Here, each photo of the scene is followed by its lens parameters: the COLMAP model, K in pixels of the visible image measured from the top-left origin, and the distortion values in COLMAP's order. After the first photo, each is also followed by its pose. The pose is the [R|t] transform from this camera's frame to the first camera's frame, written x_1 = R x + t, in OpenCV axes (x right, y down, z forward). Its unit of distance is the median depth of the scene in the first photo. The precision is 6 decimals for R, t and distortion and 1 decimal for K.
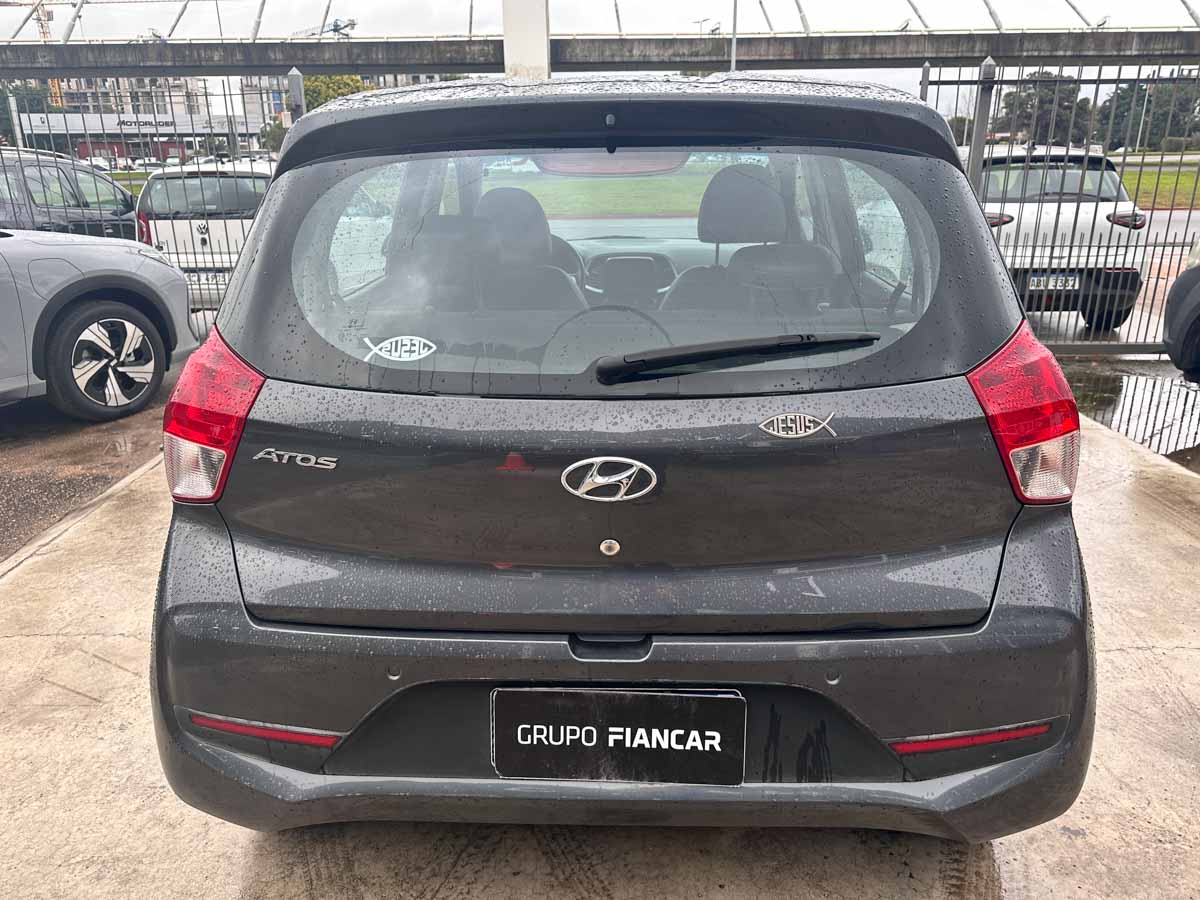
lens RADIAL K [[844.9, 0, 592.6], [0, 844.9, 449.7], [0, 0, 1]] dist [0.023155, -0.024961]
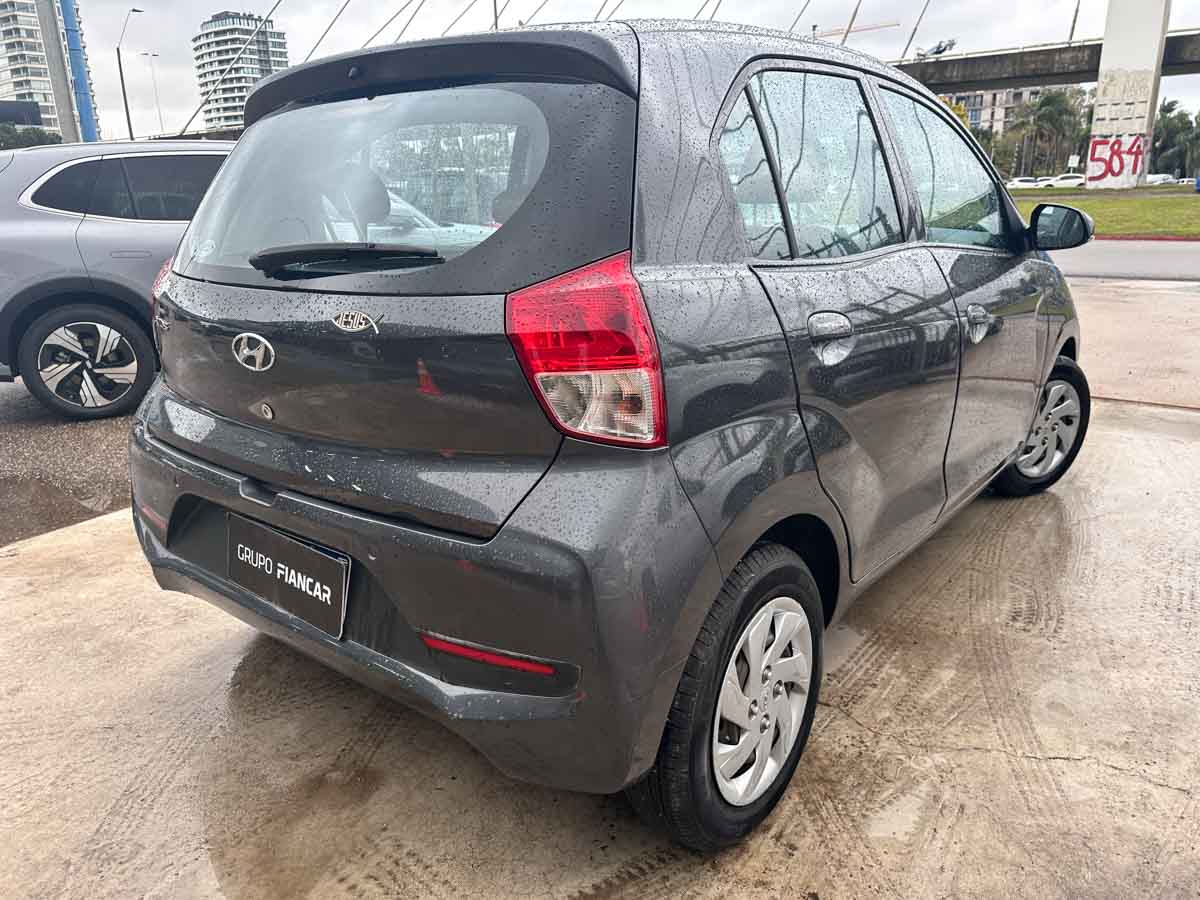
lens RADIAL K [[844.9, 0, 595.9], [0, 844.9, 459.8], [0, 0, 1]] dist [0.023155, -0.024961]
pose [[0.809625, 0.168840, -0.562139, 1.070810], [-0.178222, 0.983232, 0.038631, 0.048121], [0.559235, 0.068909, 0.826140, 0.223943]]
